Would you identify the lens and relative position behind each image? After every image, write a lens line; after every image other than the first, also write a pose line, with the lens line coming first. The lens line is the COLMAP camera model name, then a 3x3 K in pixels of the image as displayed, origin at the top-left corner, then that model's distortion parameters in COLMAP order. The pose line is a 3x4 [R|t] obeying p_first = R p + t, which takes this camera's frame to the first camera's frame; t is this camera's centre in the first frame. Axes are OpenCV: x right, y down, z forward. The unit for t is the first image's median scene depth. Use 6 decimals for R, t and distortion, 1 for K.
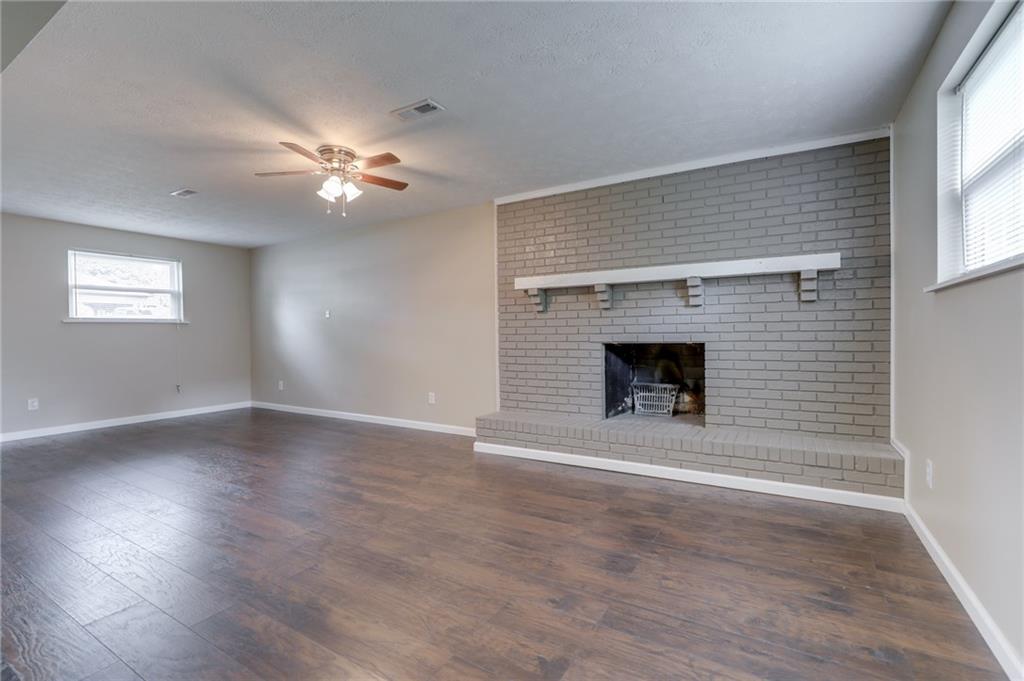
lens RADIAL K [[469.9, 0, 513.0], [0, 469.9, 337.2], [0, 0, 1]] dist [-0.031787, 0.012513]
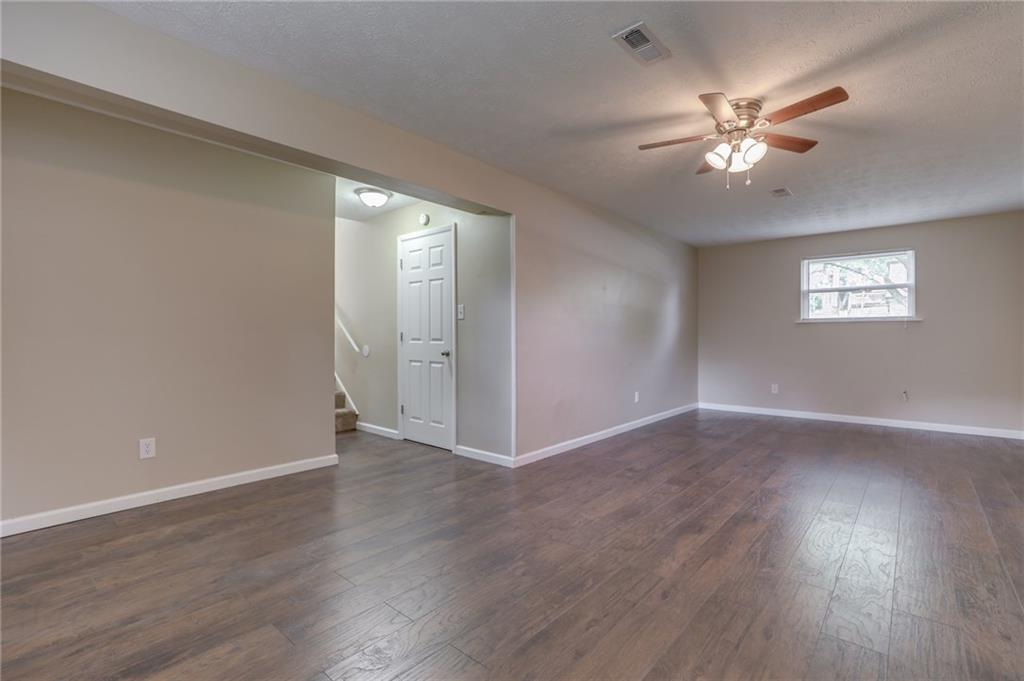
lens RADIAL K [[469.9, 0, 513.0], [0, 469.9, 337.2], [0, 0, 1]] dist [-0.031787, 0.012513]
pose [[-0.142035, 0.011196, -0.989798, 0.294697], [-0.009035, 0.999880, 0.012606, -0.005321], [0.989820, 0.010733, -0.141916, 0.451433]]
